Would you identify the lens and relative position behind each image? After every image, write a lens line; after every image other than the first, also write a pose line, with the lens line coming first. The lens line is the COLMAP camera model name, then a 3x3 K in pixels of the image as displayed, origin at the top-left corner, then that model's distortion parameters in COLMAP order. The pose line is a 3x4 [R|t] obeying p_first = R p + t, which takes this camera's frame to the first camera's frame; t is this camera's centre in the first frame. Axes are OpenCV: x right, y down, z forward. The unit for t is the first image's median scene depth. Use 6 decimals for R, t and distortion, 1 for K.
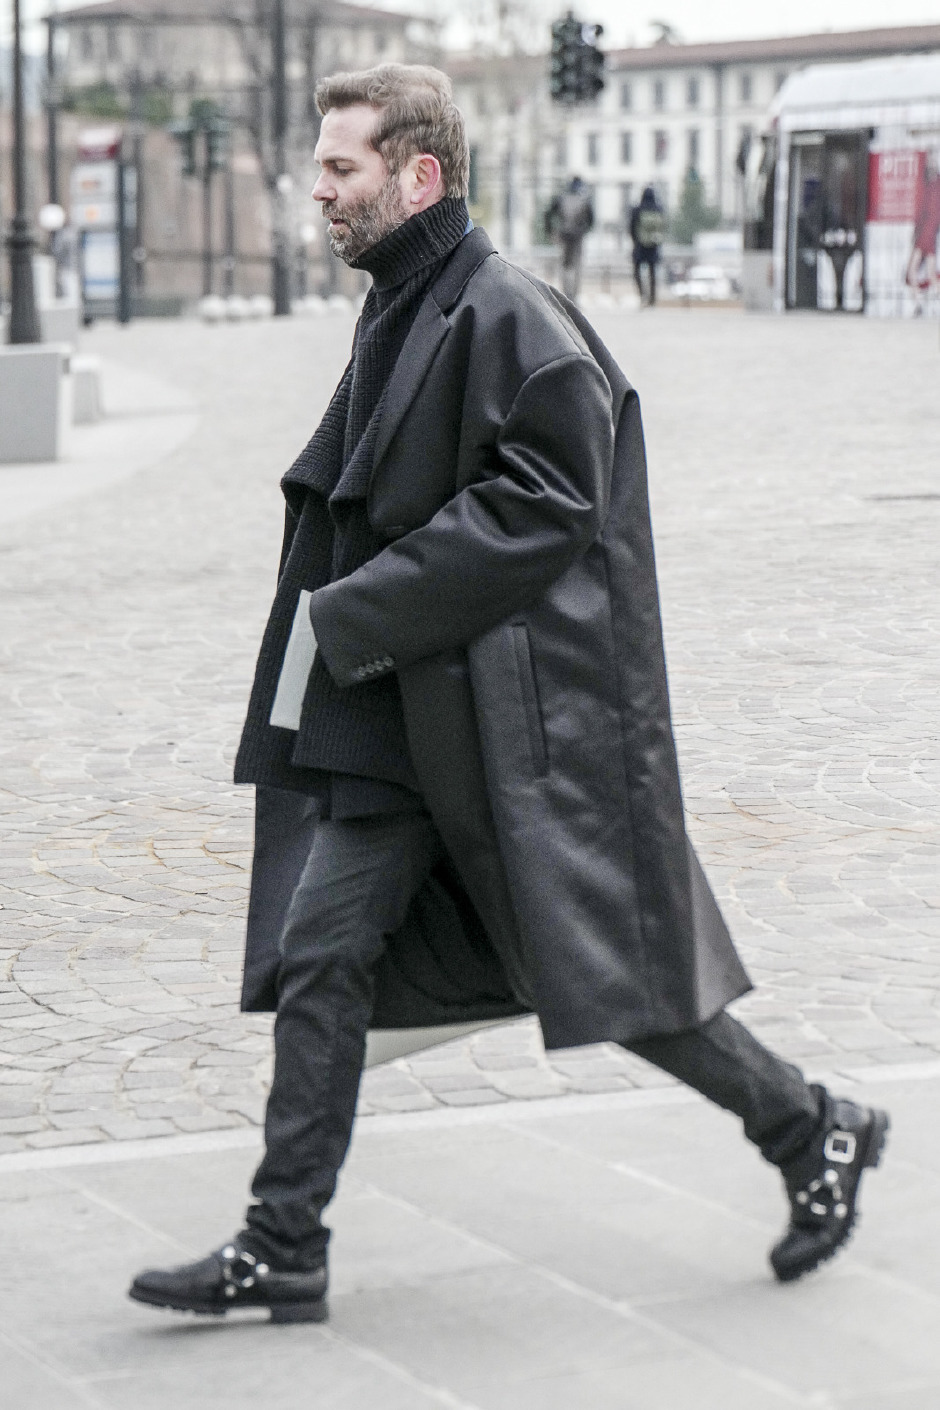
lens RADIAL K [[3585.7, 0, 470.2], [0, 3585.7, 706.9], [0, 0, 1]] dist [0.136275, 0.000000]
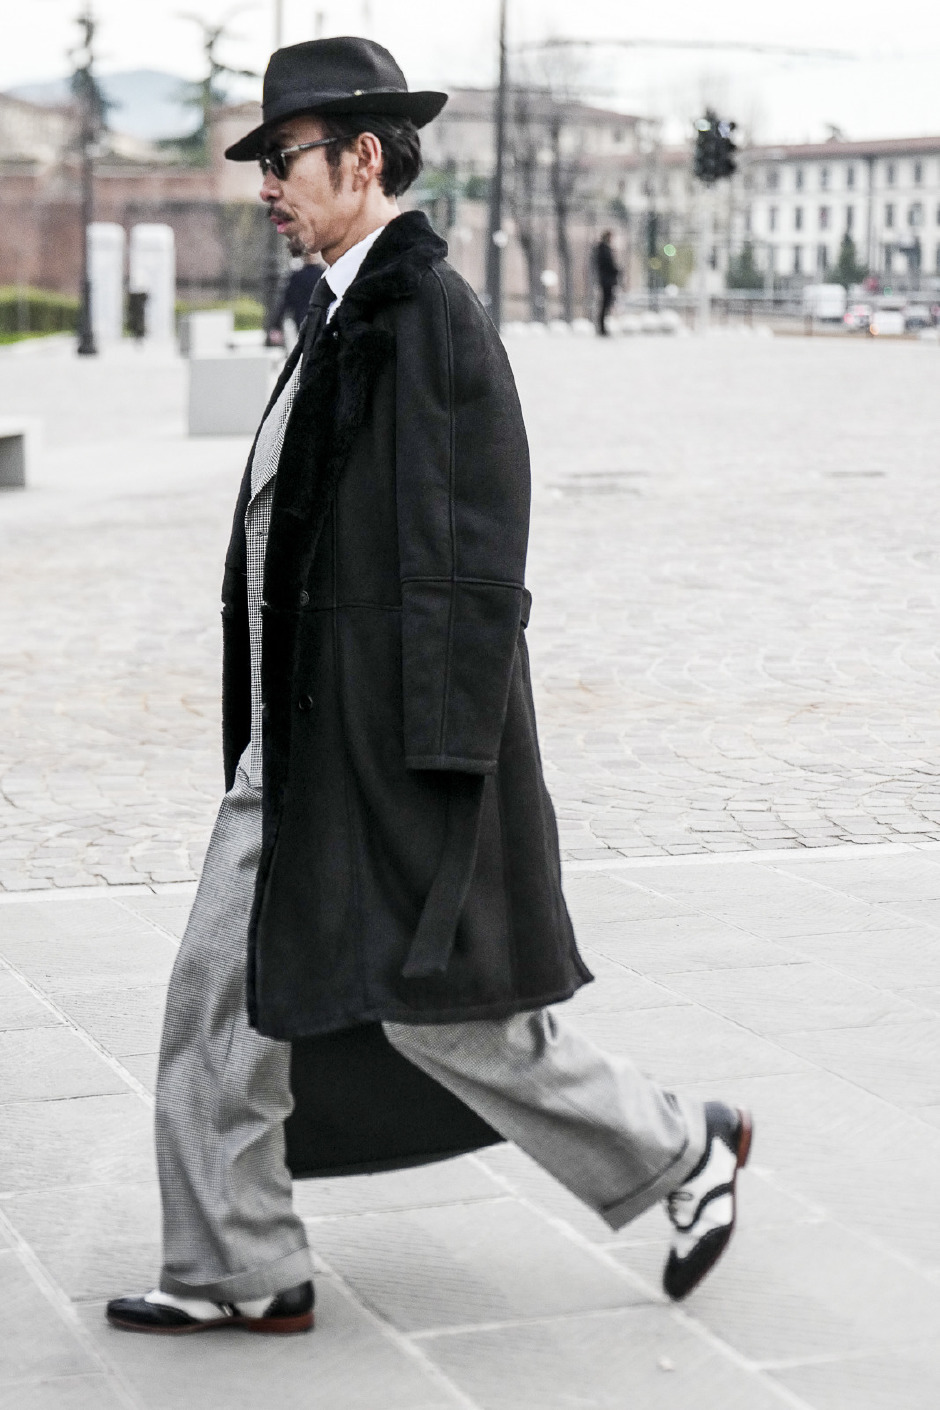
lens RADIAL K [[2661.4, 0, 468.0], [0, 2661.4, 707.0], [0, 0, 1]] dist [0.079177, 0.000000]
pose [[0.996504, 0.032094, -0.077132, 0.100293], [-0.029917, 0.999125, 0.029216, 0.007384], [0.078002, -0.026807, 0.996593, -0.019482]]
